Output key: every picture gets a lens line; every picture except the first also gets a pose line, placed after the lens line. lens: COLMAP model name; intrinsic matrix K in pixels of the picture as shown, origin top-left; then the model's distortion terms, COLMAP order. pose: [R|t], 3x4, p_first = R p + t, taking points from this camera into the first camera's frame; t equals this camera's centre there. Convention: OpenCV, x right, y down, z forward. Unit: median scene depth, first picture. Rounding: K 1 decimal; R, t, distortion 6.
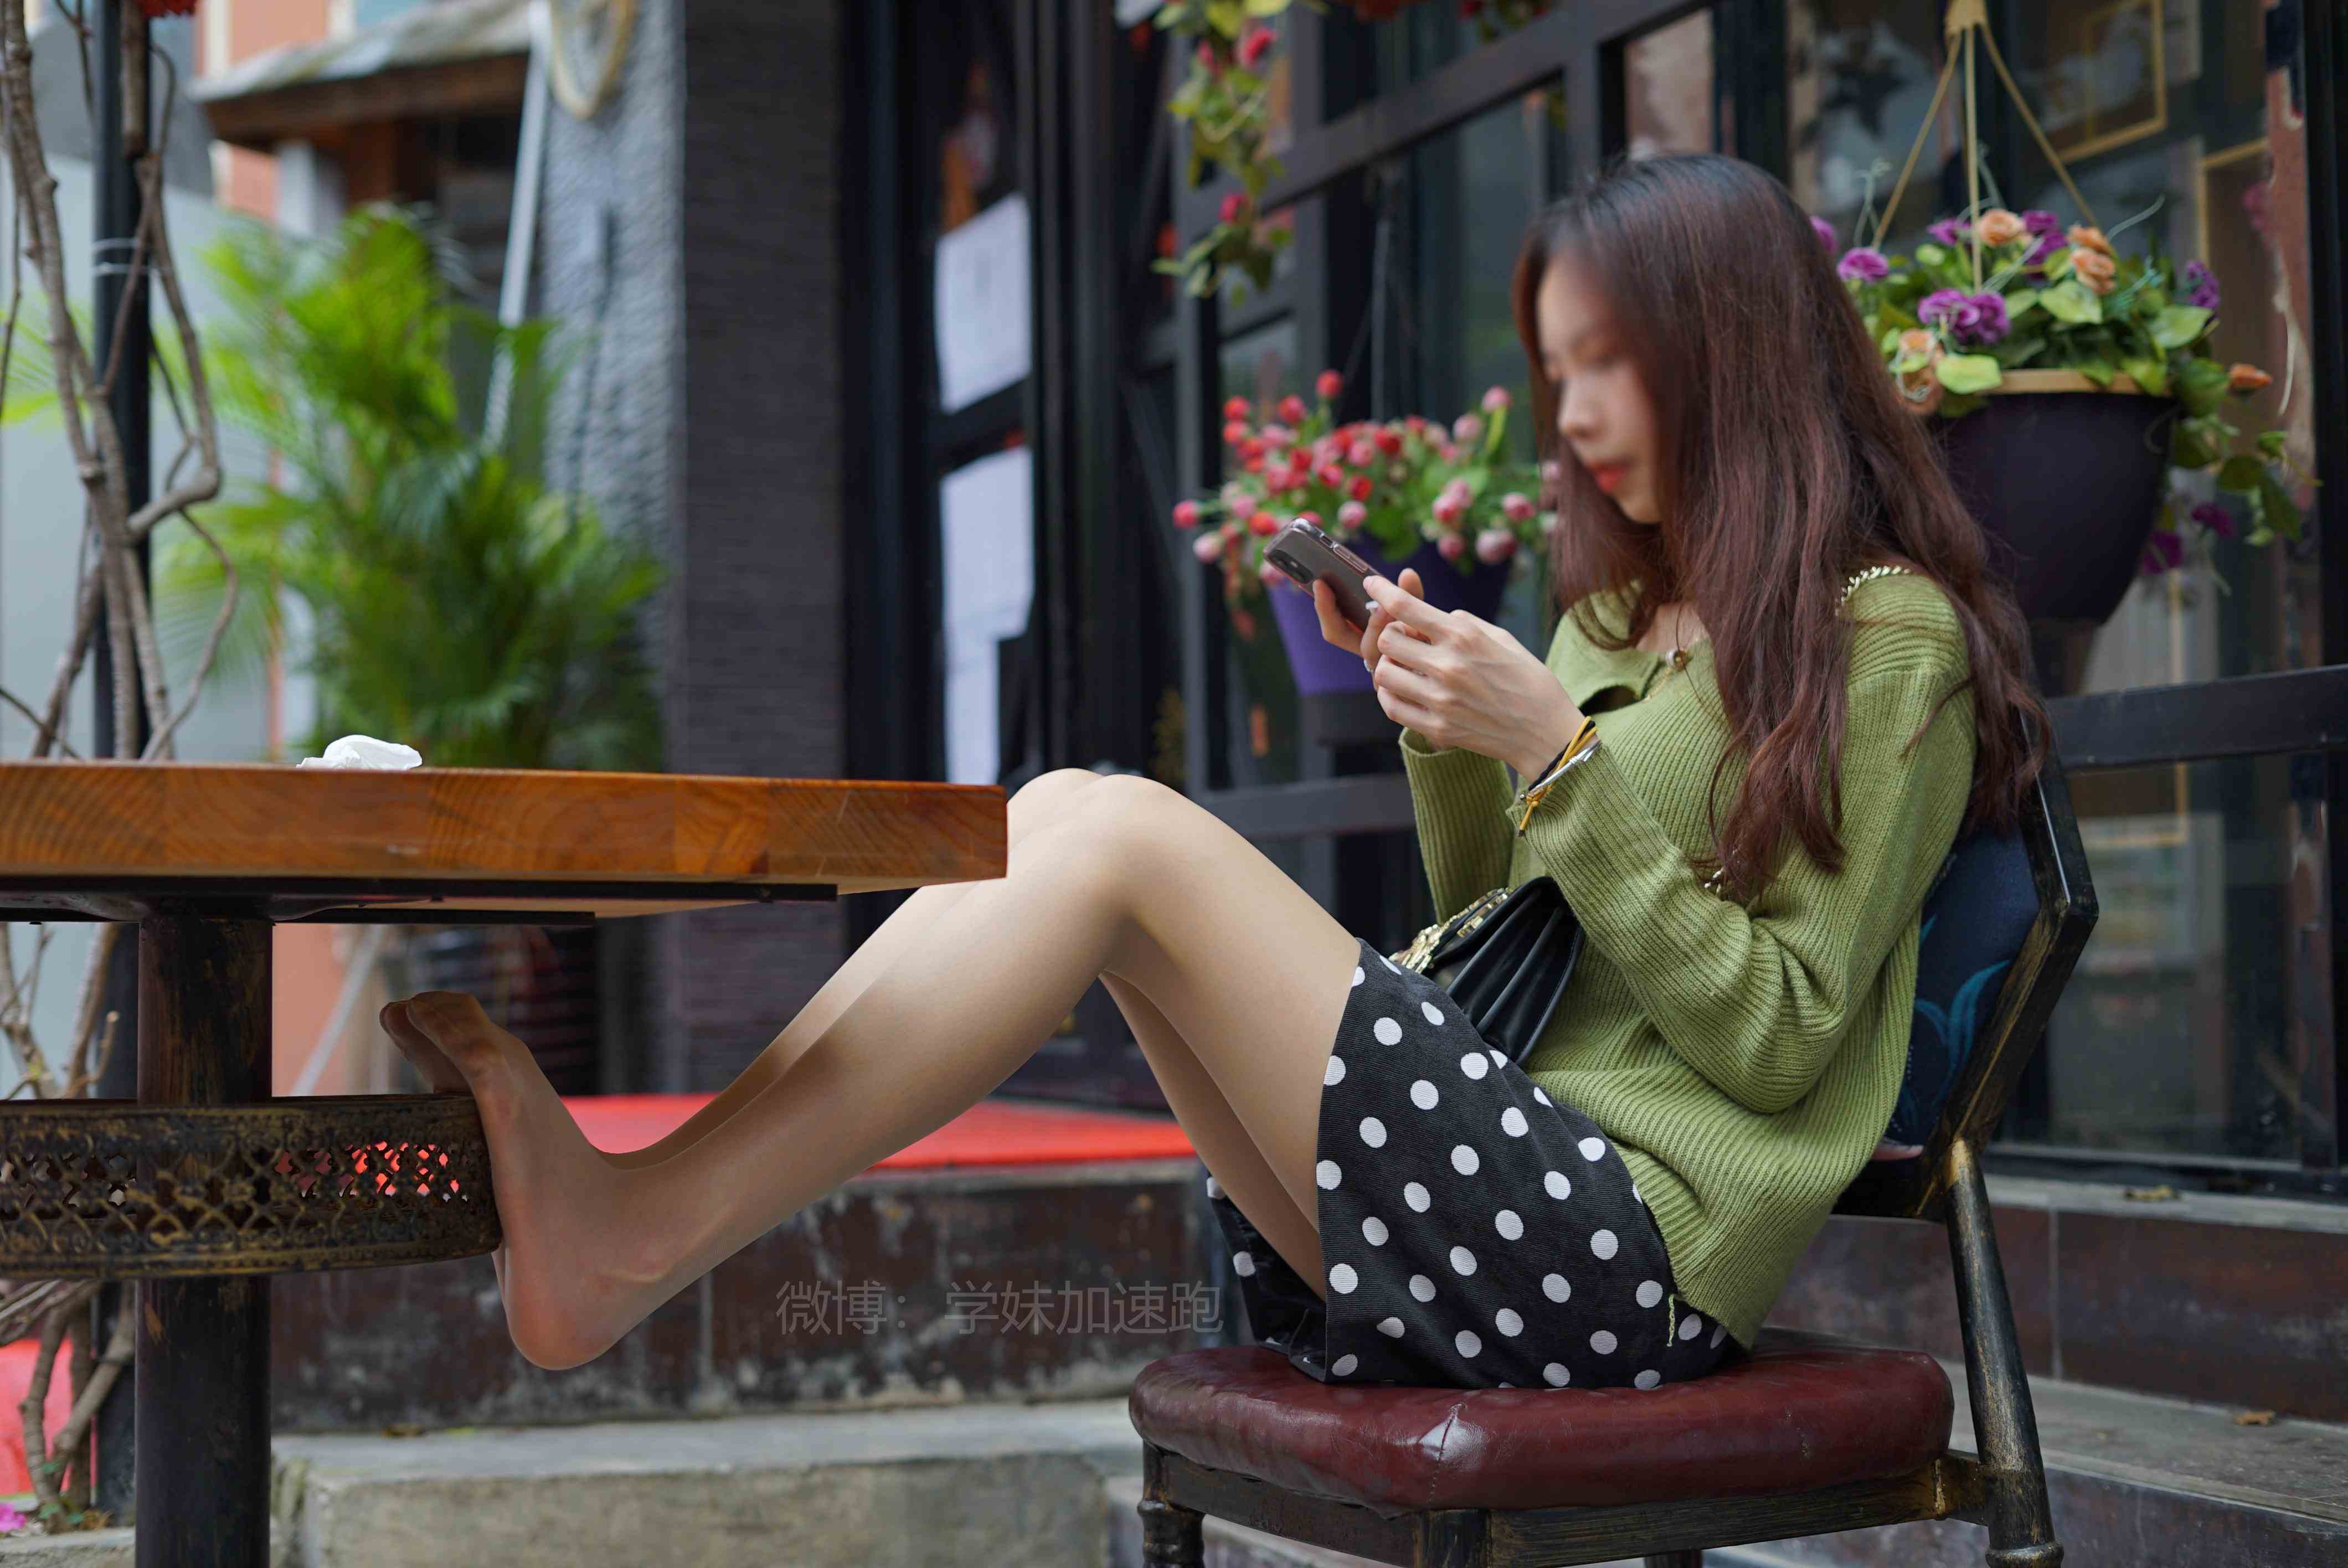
lens RADIAL K [[3429.8, 0, 1174.0], [0, 3429.8, 784.0], [0, 0, 1]] dist [-0.032612, -0.000203]
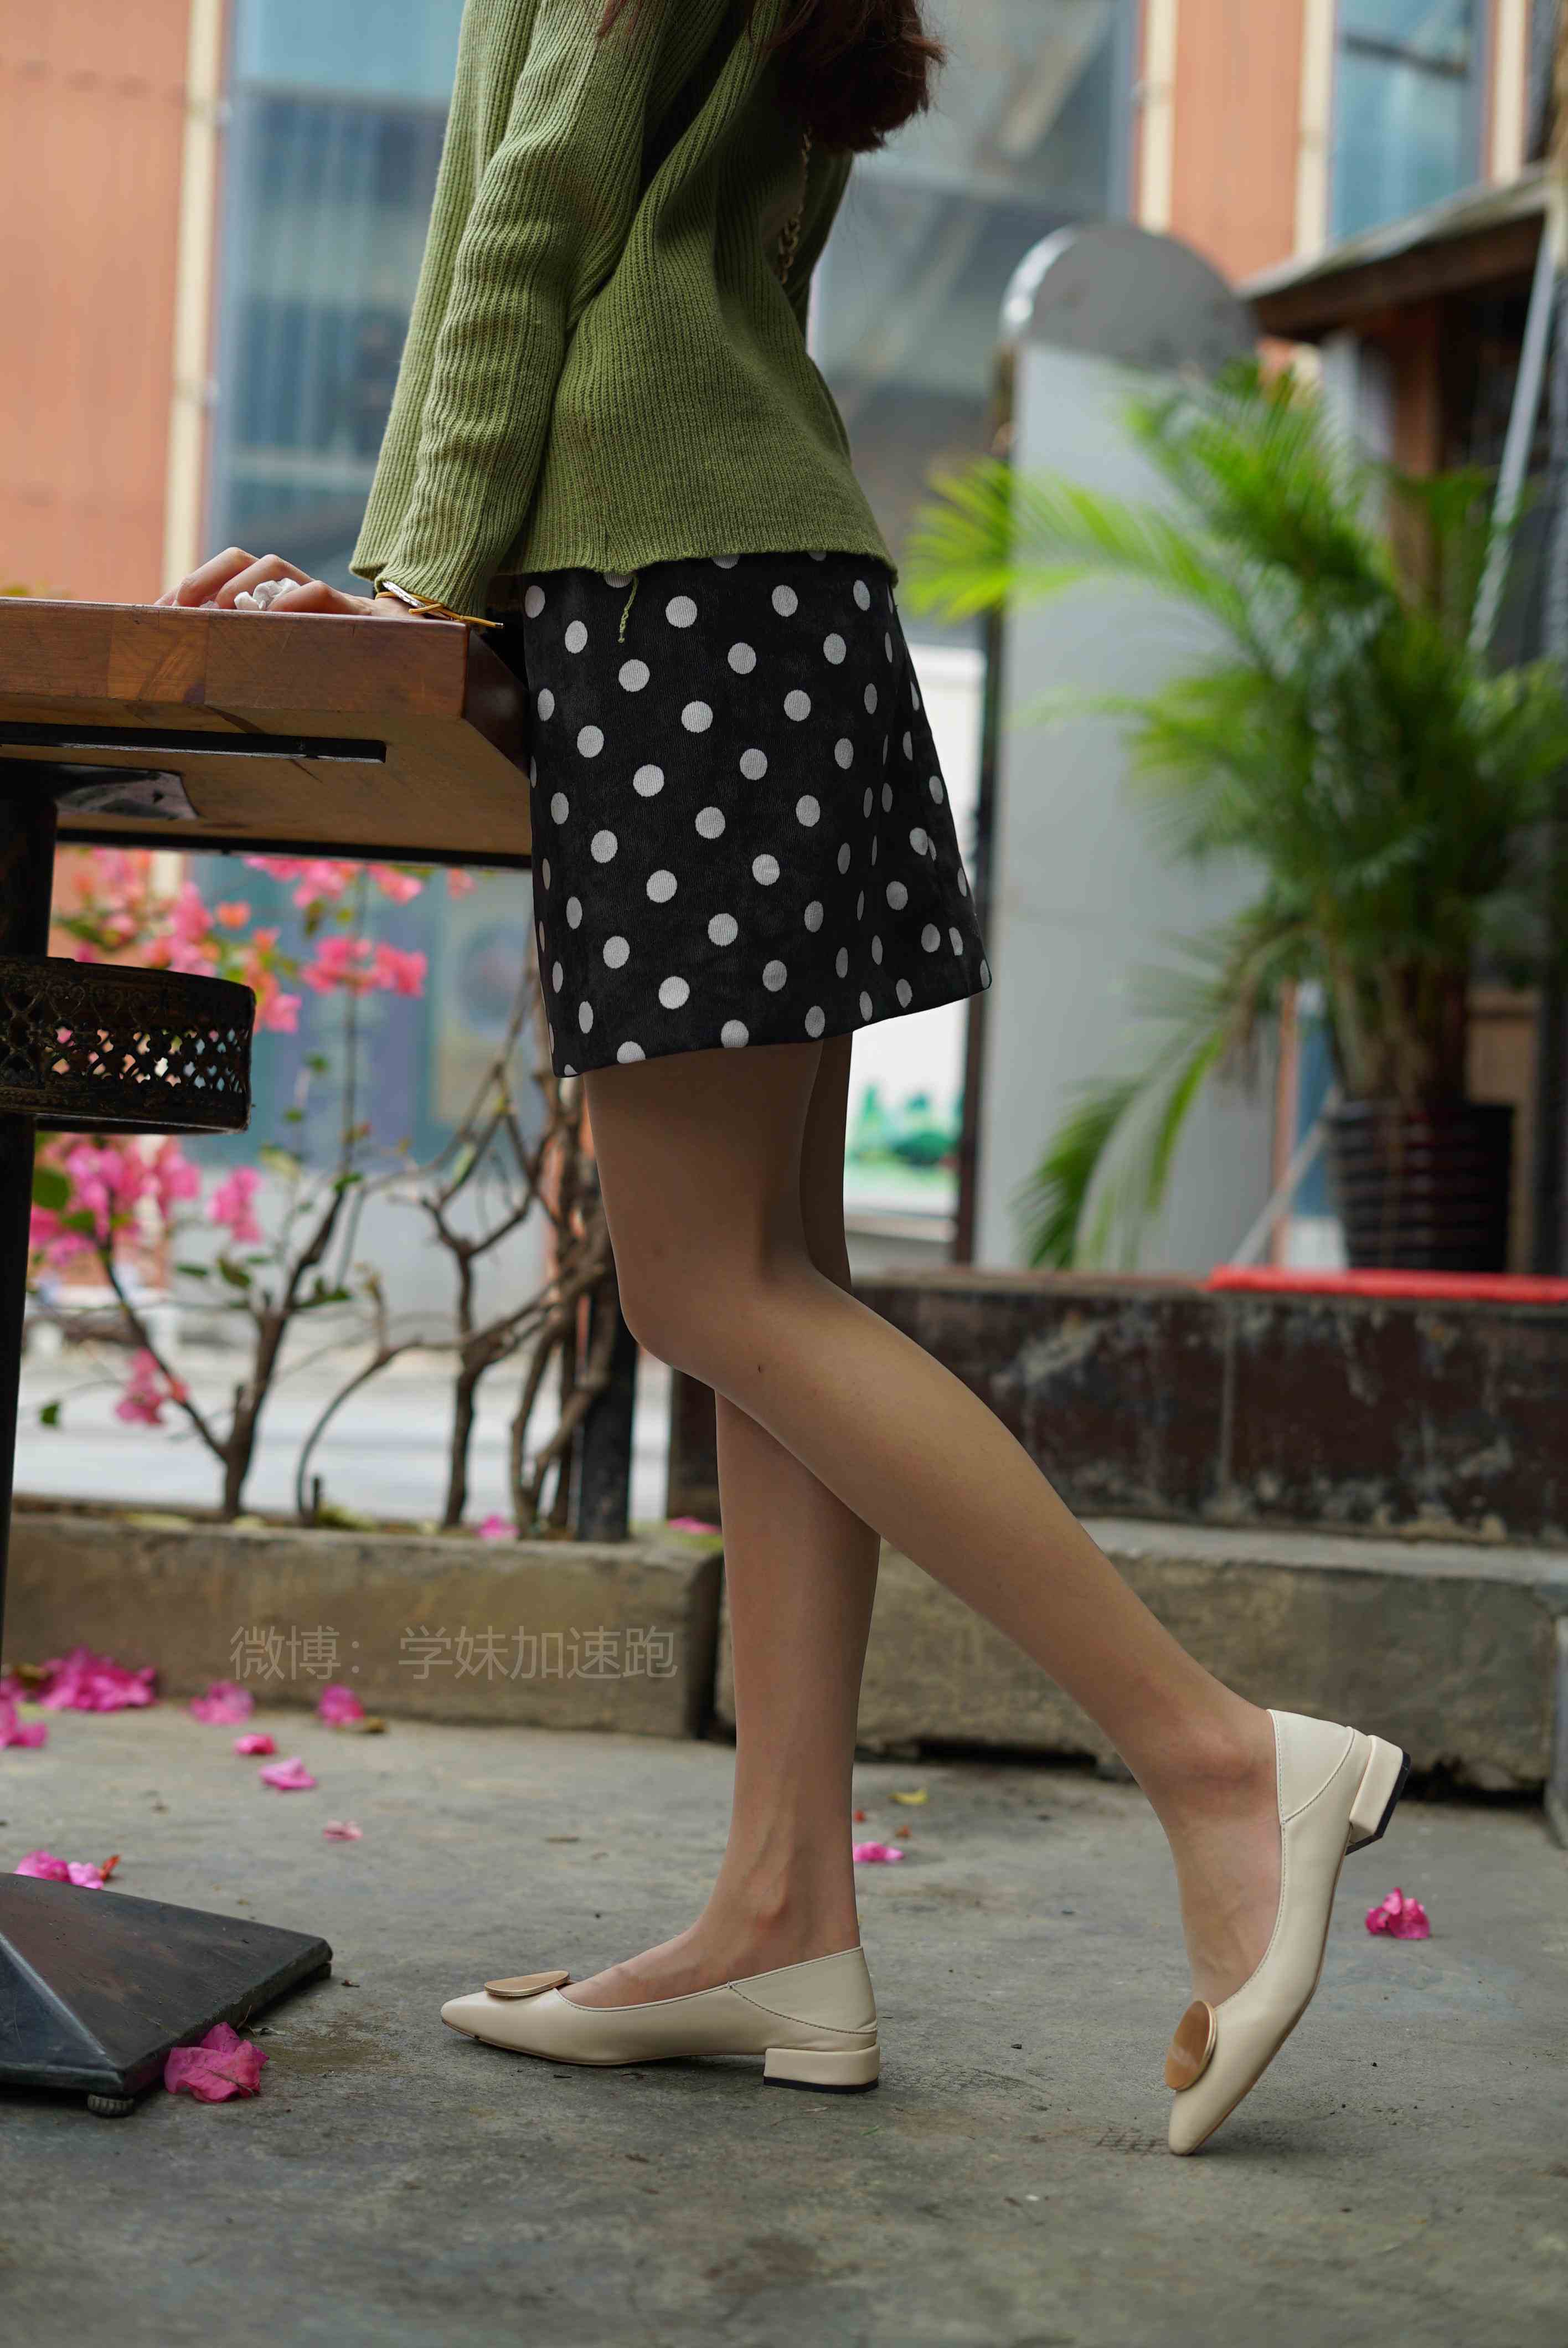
lens RADIAL K [[3440.3, 0, 784.0], [0, 3440.3, 1174.0], [0, 0, 1]] dist [-0.040978, 0.023437]
pose [[0.856963, 0.043449, -0.513542, 0.333913], [-0.031023, 0.998982, 0.032751, 0.076784], [0.514443, -0.012134, 0.857439, 0.139902]]
